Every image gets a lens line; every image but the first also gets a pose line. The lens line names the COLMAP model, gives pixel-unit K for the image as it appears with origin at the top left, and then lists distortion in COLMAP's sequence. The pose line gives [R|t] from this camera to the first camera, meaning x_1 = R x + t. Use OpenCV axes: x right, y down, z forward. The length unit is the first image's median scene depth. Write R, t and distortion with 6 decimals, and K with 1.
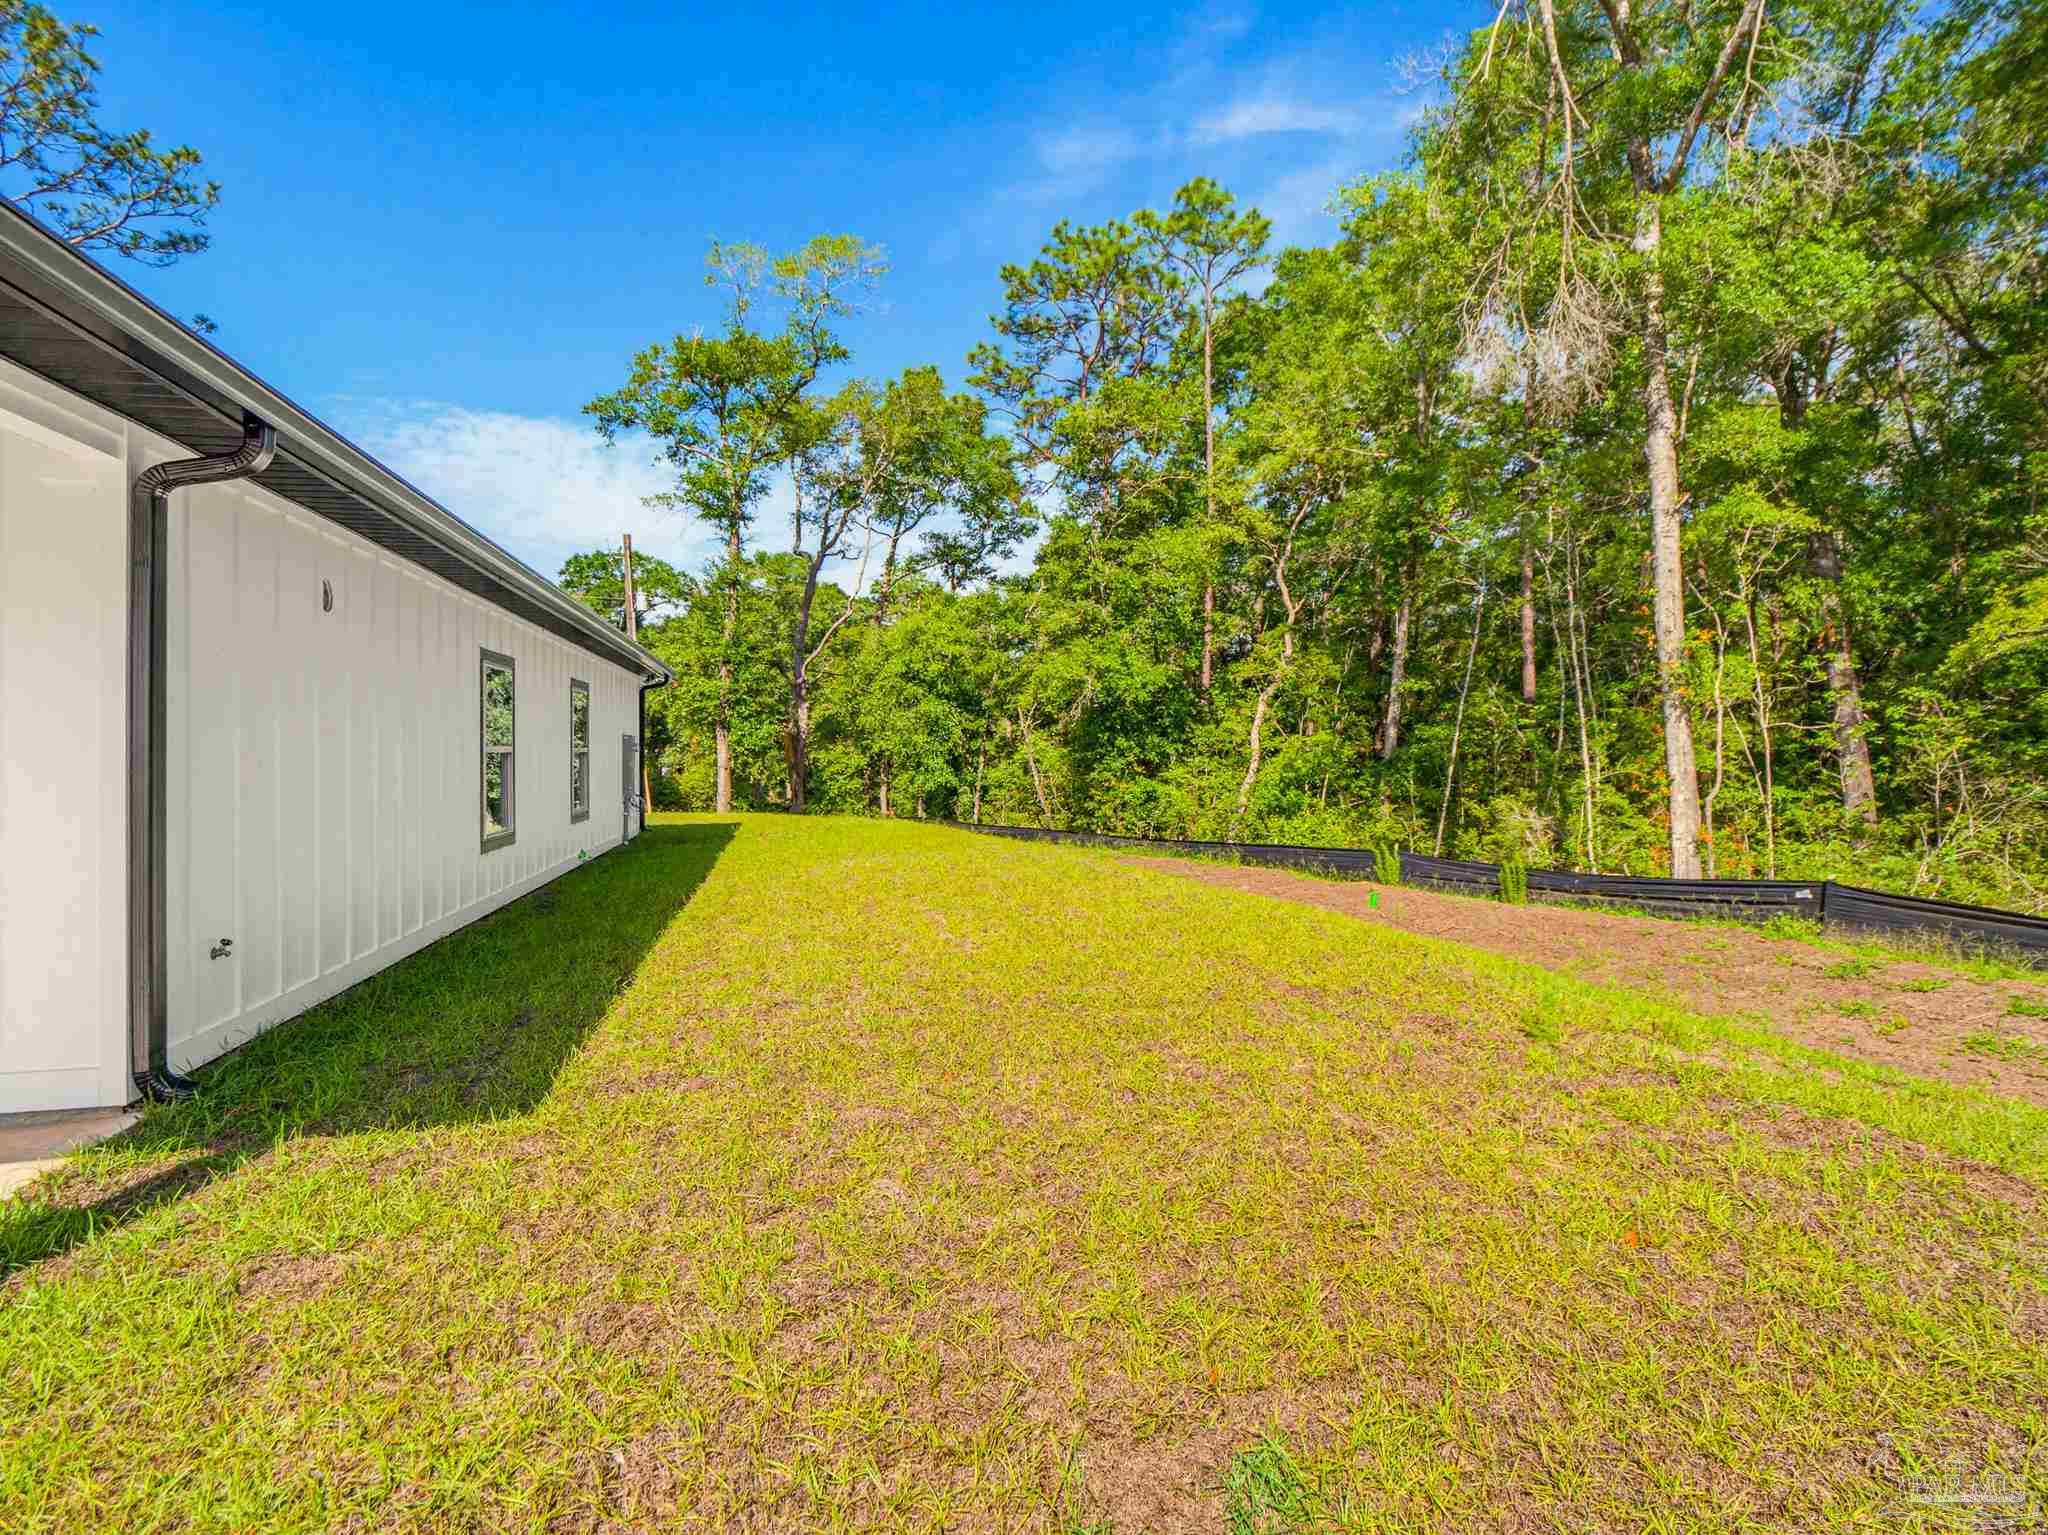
lens RADIAL K [[1072.9, 0, 988.6], [0, 1072.9, 735.5], [0, 0, 1]] dist [0.018058, -0.018822]
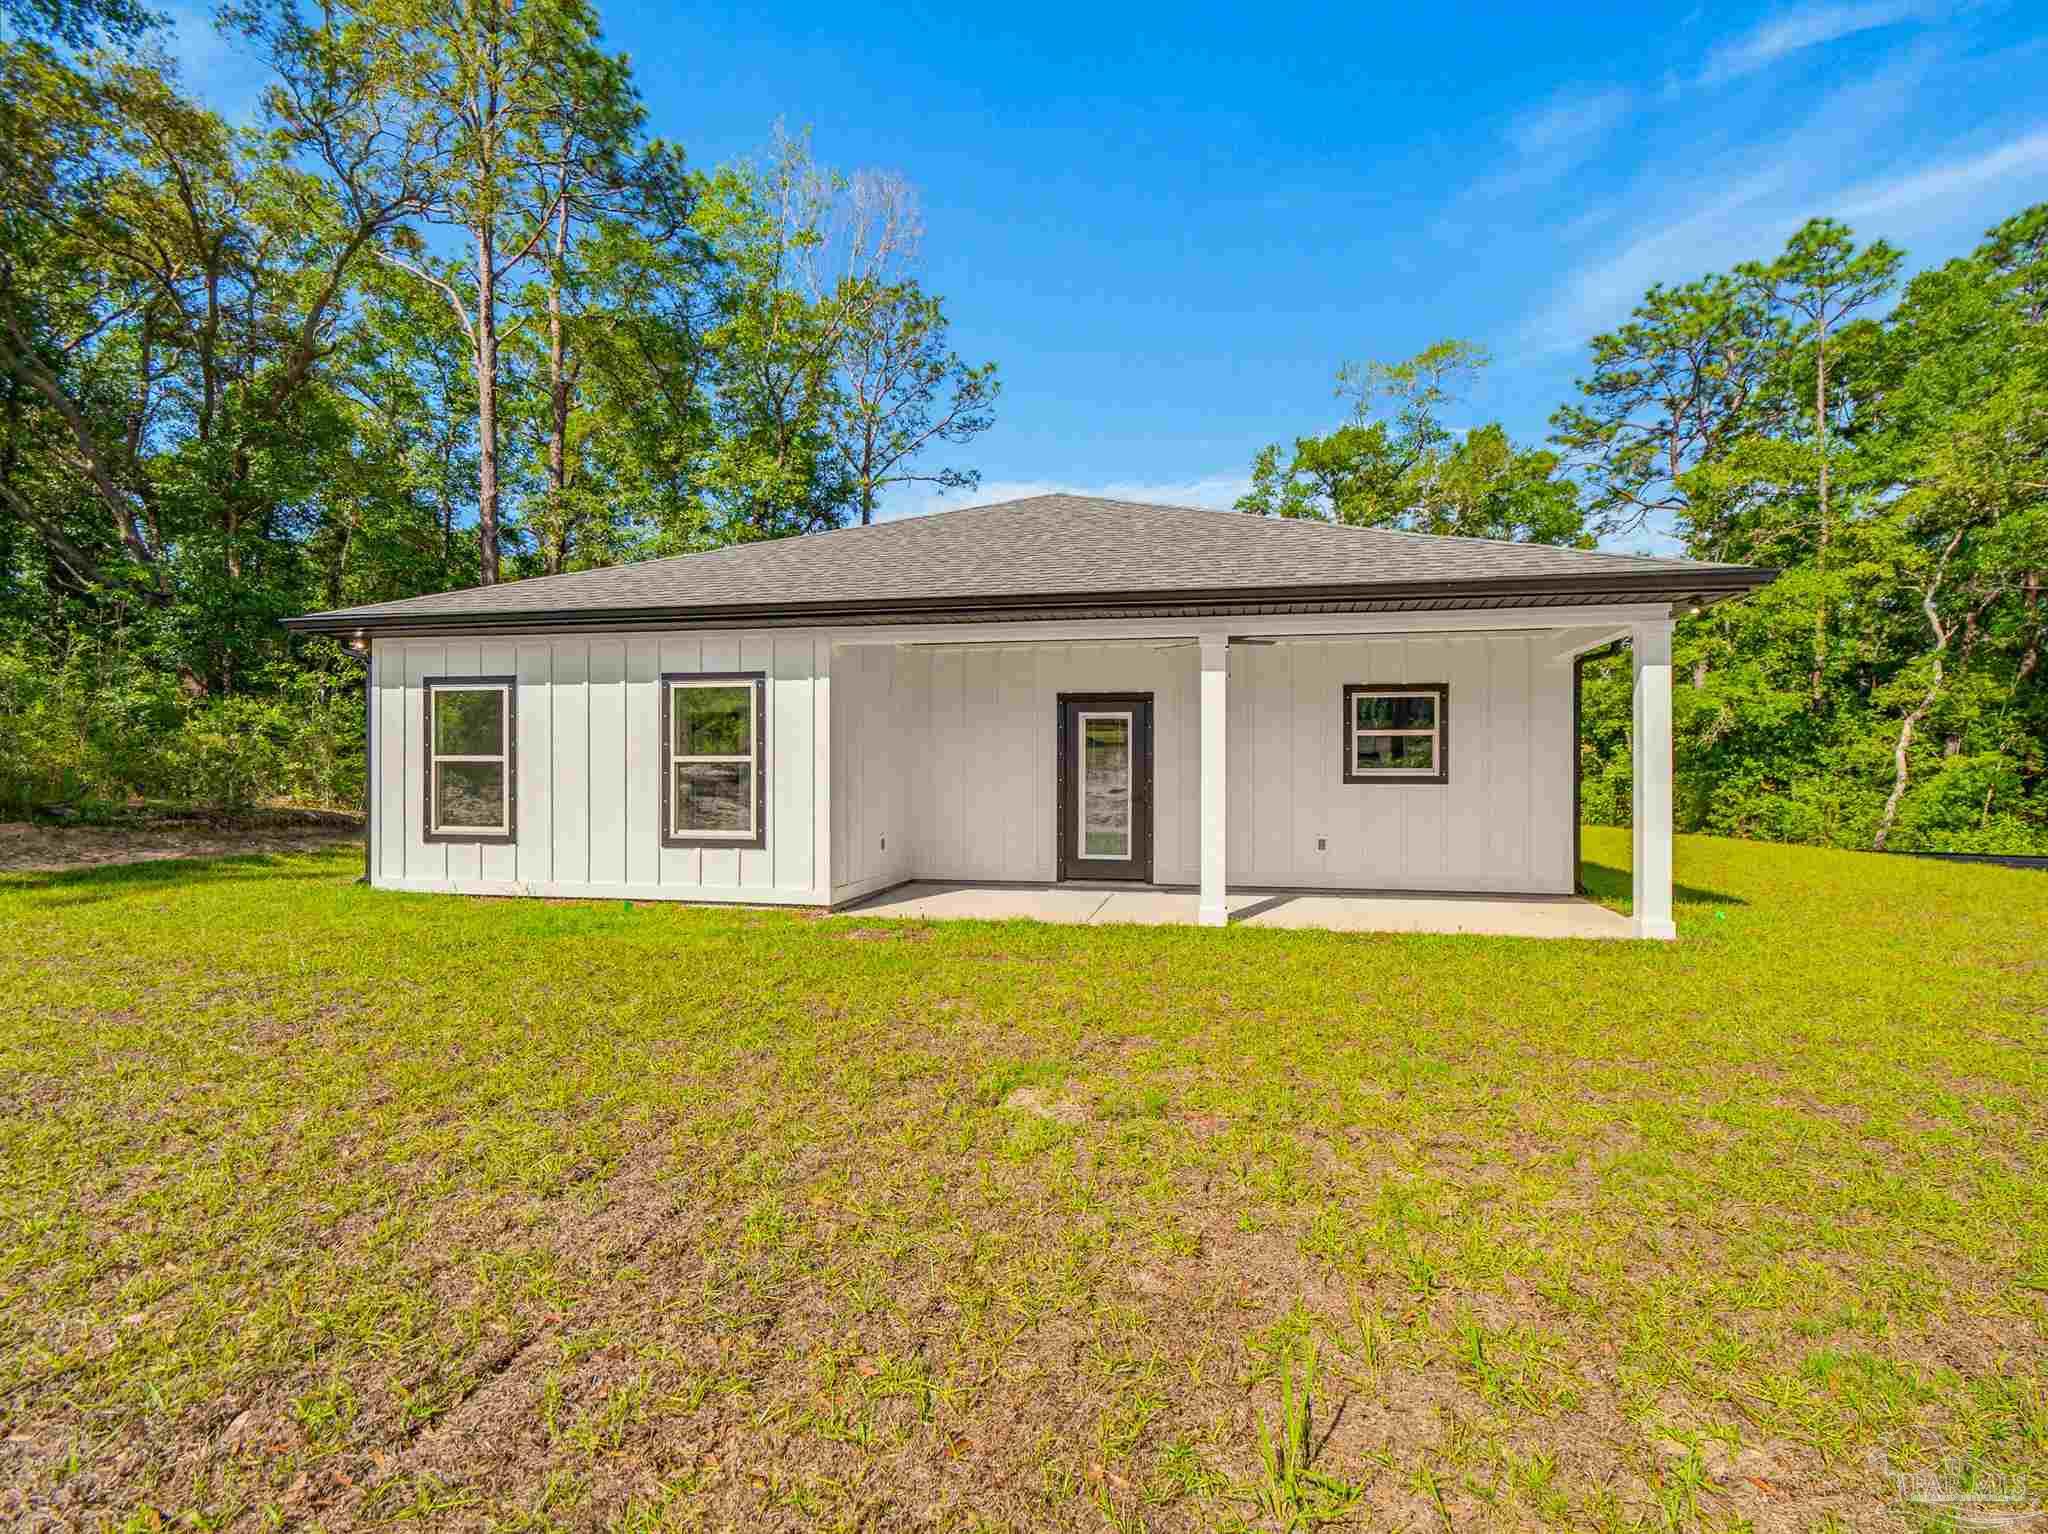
lens RADIAL K [[997.9, 0, 1024.0], [0, 997.9, 767.0], [0, 0, 1]] dist [0.000889, -0.001152]
pose [[0.912951, 0.002654, -0.408061, -0.141322], [0.001026, 0.999961, 0.008800, 0.000870], [0.408068, -0.008453, 0.912912, -0.260592]]
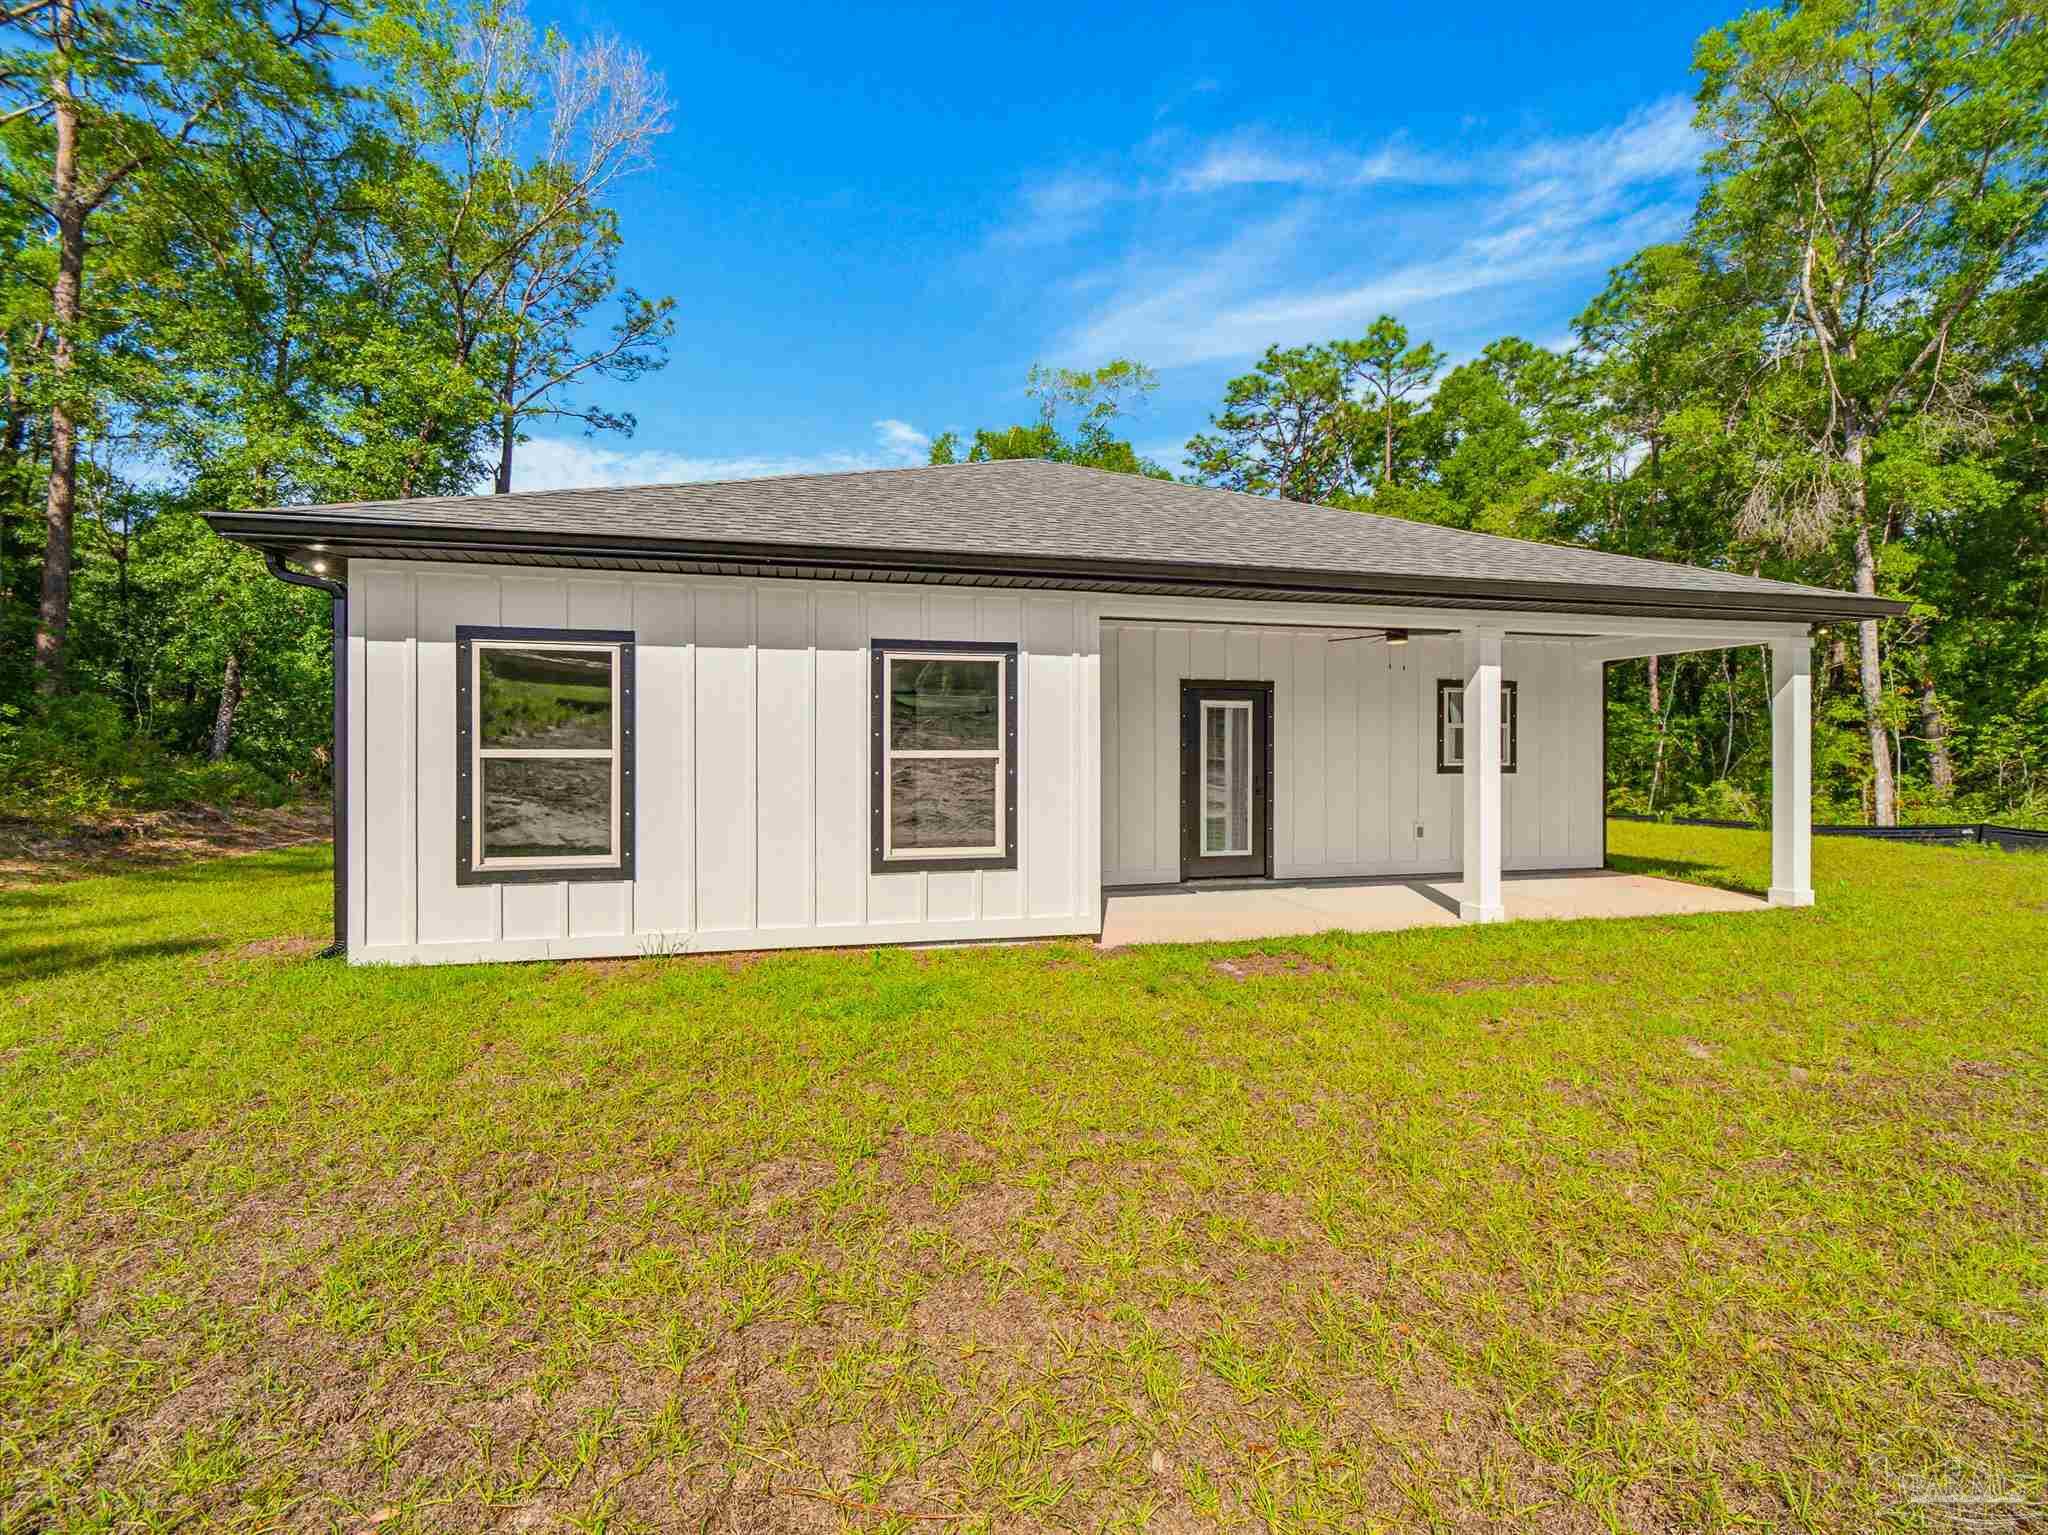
lens RADIAL K [[976.1, 0, 1033.8], [0, 976.1, 745.2], [0, 0, 1]] dist [-0.000301, 0.000152]
pose [[0.999403, 0.004837, 0.034217, -0.362689], [-0.005193, 0.999933, 0.010322, -0.004178], [-0.034165, -0.010493, 0.999361, -0.248975]]
